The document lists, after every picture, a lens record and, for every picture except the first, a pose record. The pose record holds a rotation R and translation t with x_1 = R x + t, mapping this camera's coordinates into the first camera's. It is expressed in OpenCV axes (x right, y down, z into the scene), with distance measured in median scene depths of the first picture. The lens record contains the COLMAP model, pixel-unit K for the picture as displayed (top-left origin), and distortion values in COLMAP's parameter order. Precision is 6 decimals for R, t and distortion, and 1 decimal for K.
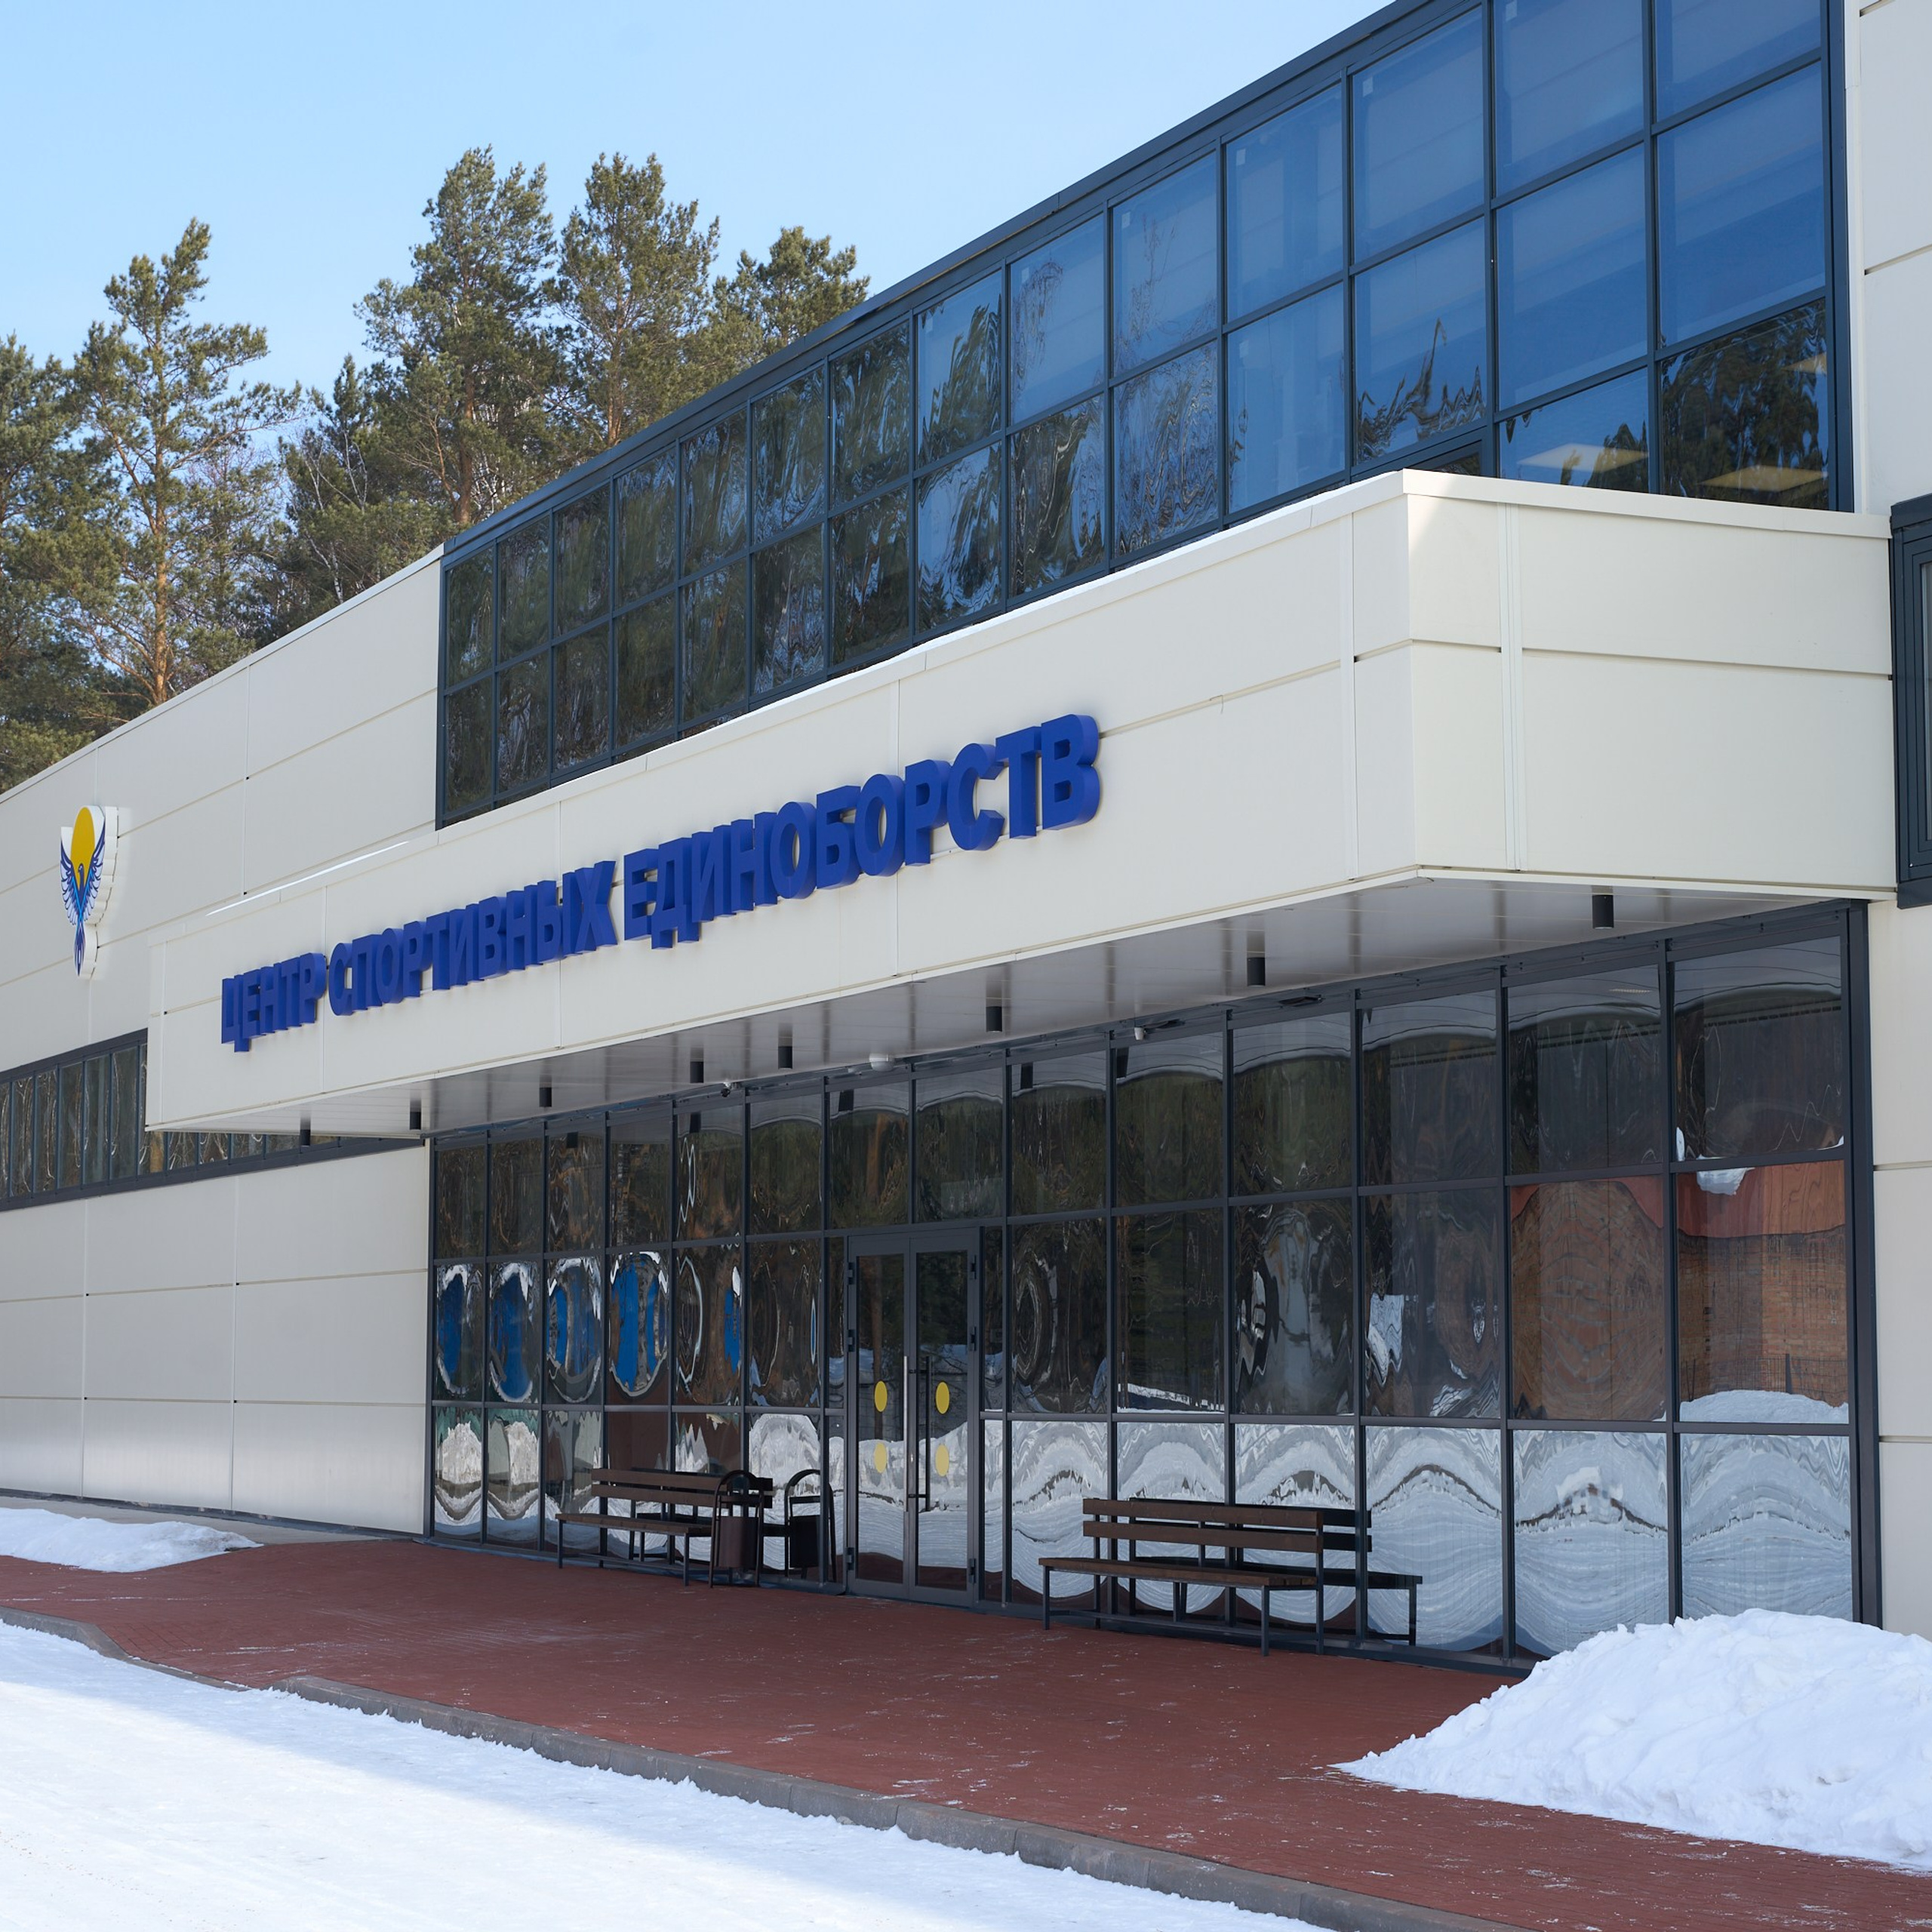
lens RADIAL K [[4165.6, 0, 966.0], [0, 4165.6, 966.0], [0, 0, 1]] dist [0.012389, -0.034340]
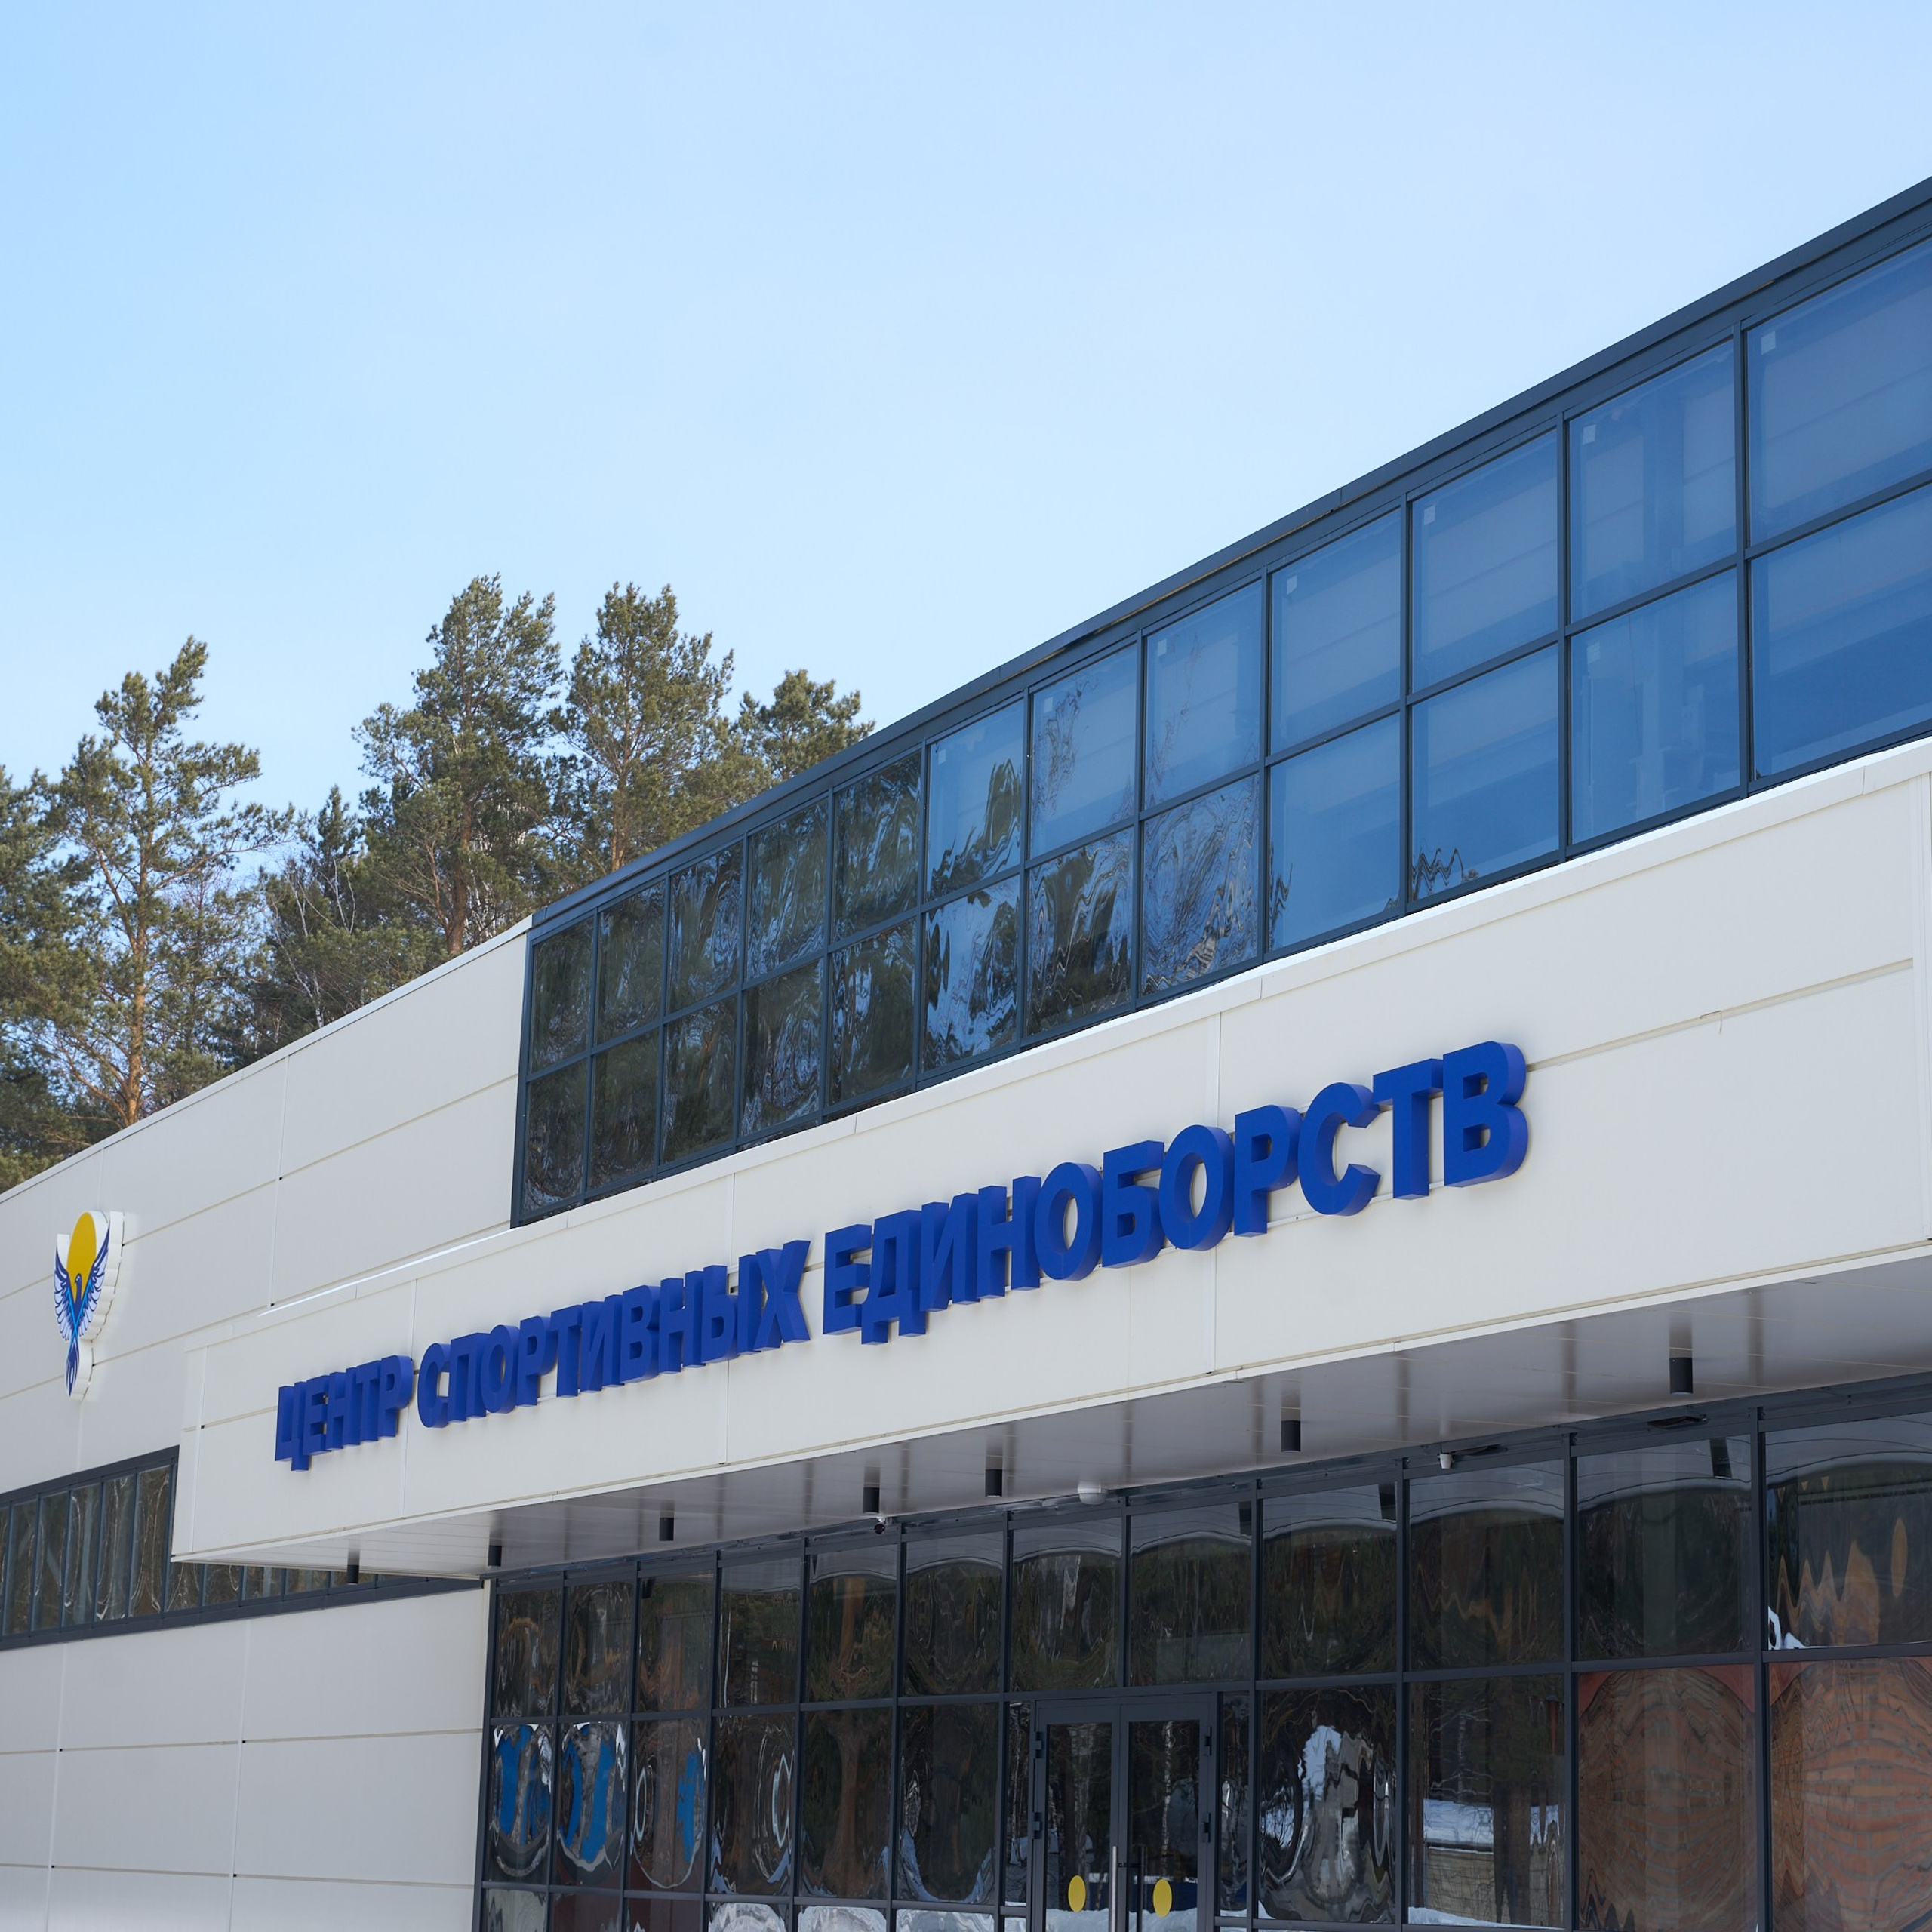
lens RADIAL K [[4075.7, 0, 1011.3], [0, 4075.7, 966.0], [0, 0, 1]] dist [0.016426, -0.044233]
pose [[0.998970, 0.031311, 0.032832, -0.038033], [-0.027244, 0.992671, -0.117741, 0.008221], [-0.036278, 0.116725, 0.992501, 0.090866]]
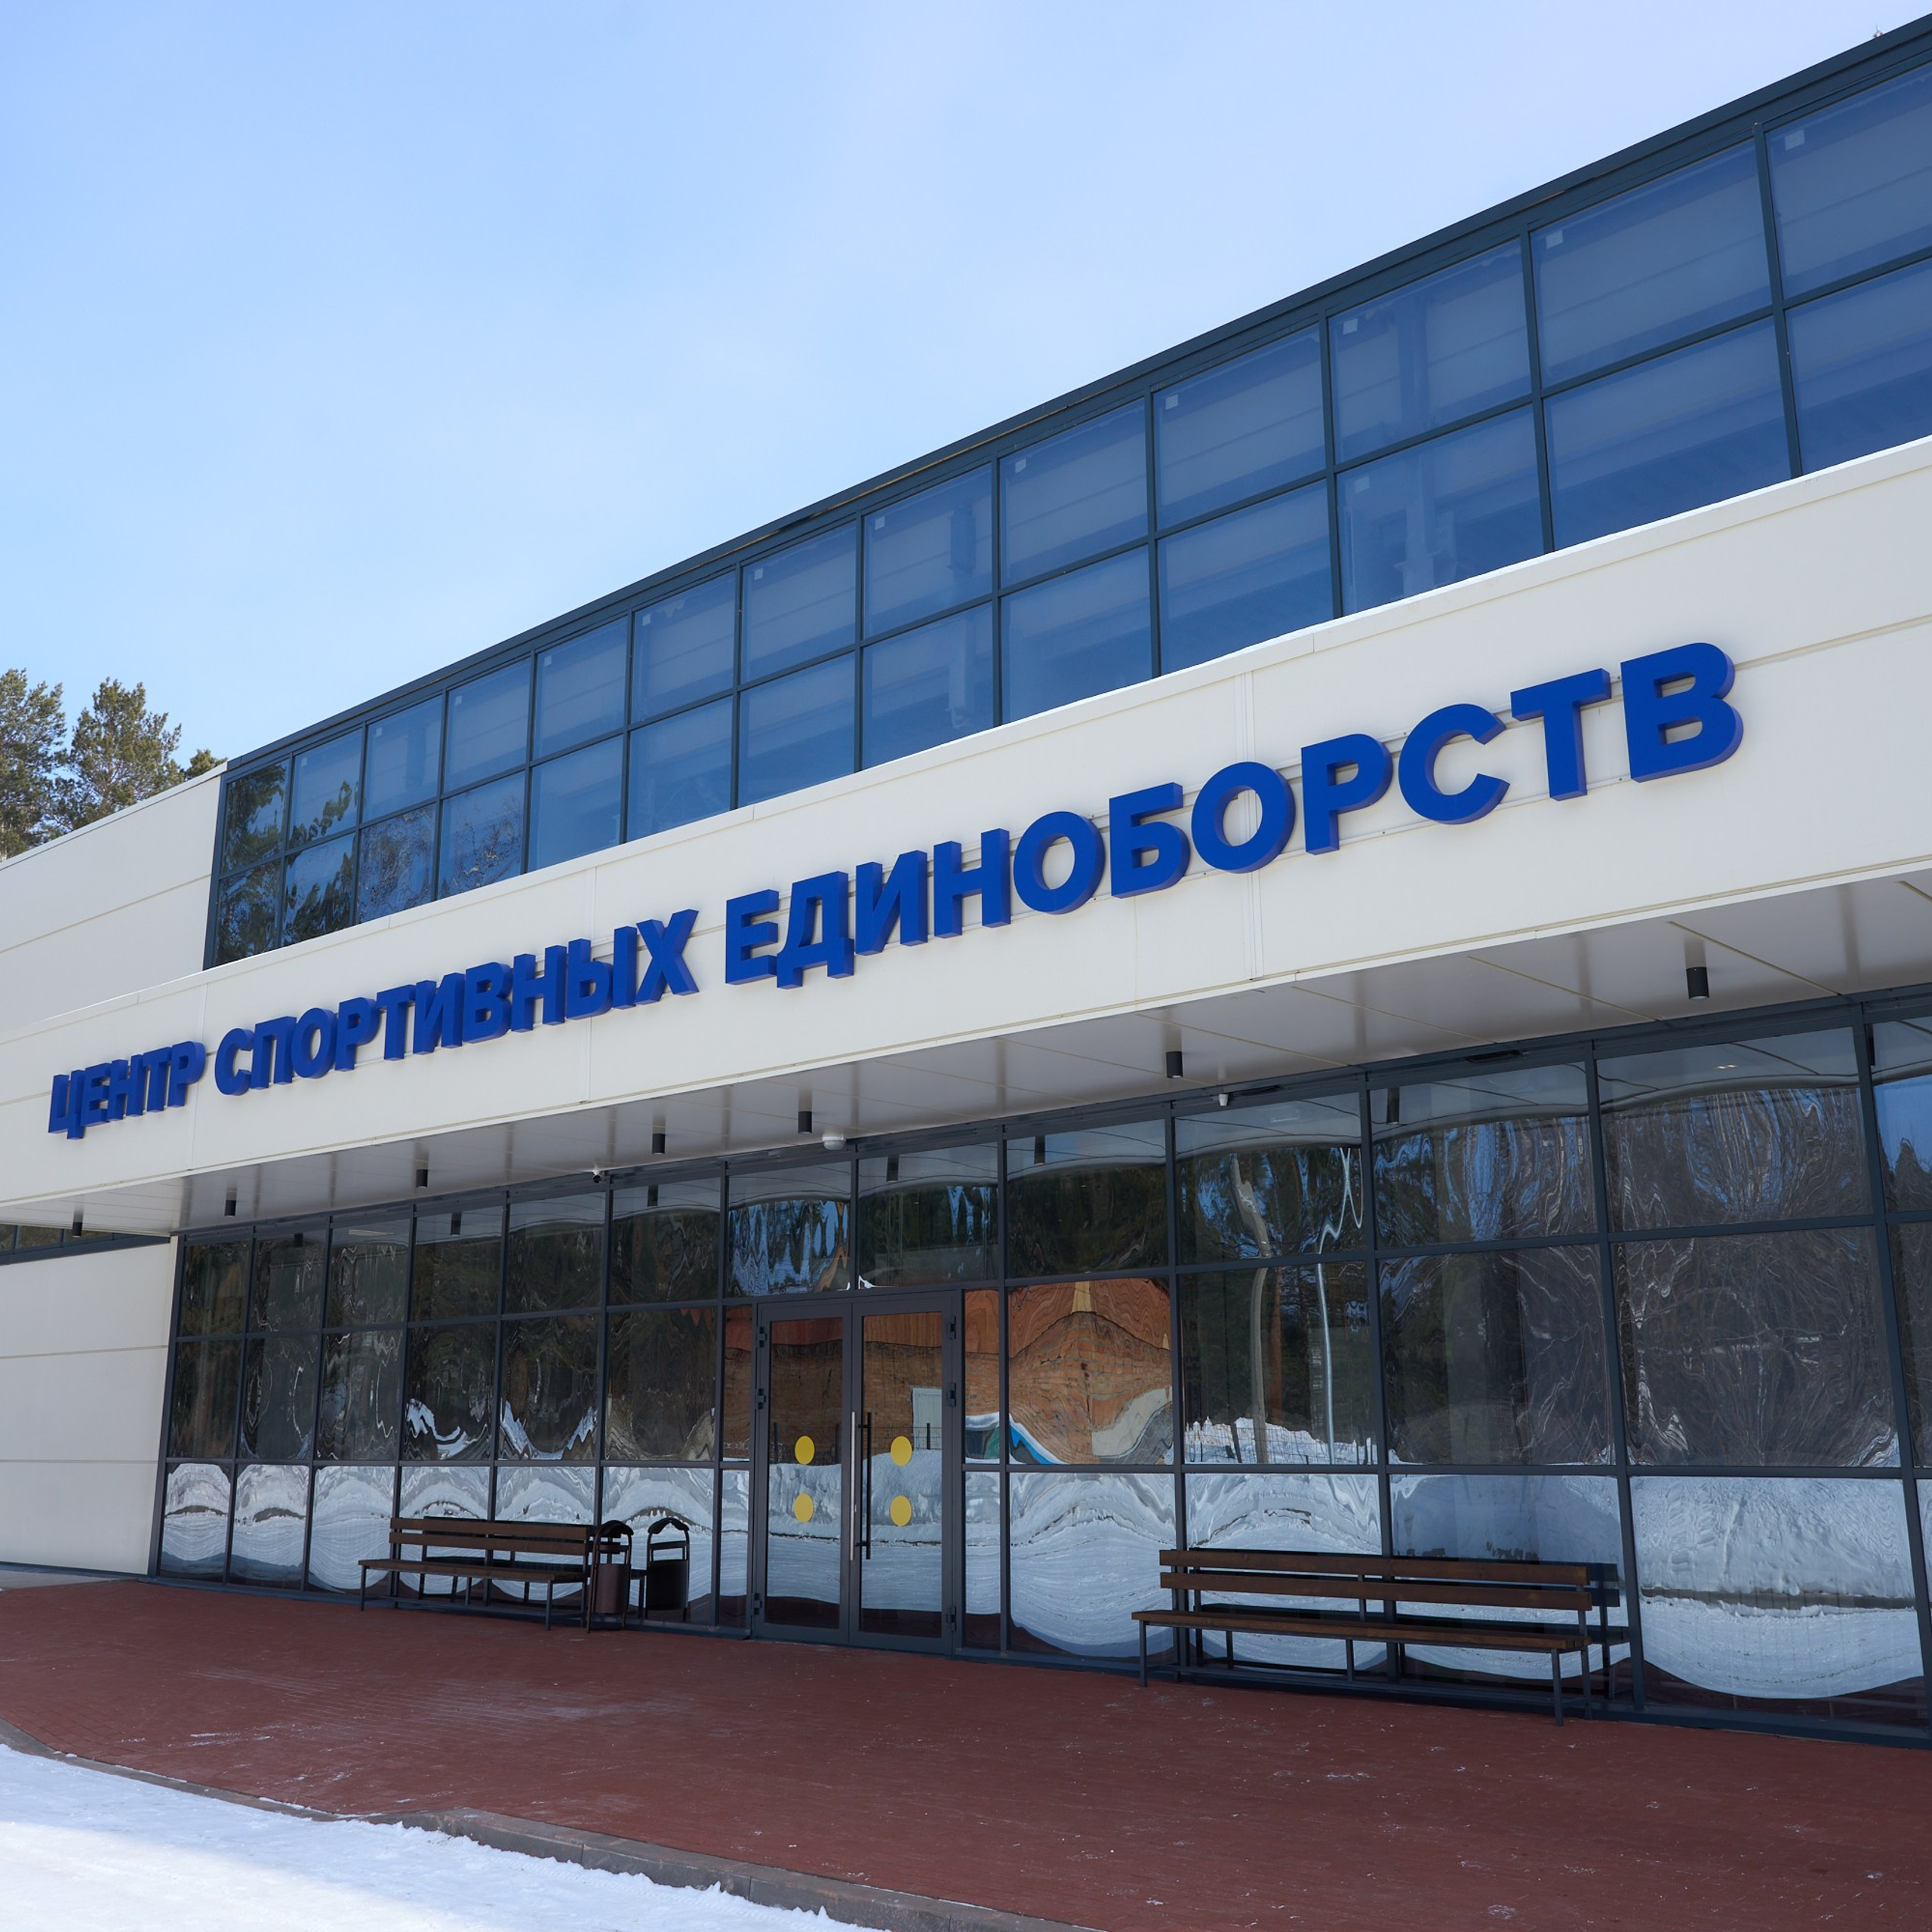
lens RADIAL K [[1970.8, 0, 966.0], [0, 1970.8, 966.0], [0, 0, 1]] dist [0.007026, -0.000046]
pose [[0.918761, 0.086183, 0.385292, -0.109425], [-0.032862, 0.989191, -0.142903, 0.028602], [-0.393443, 0.118632, 0.911663, 0.283112]]
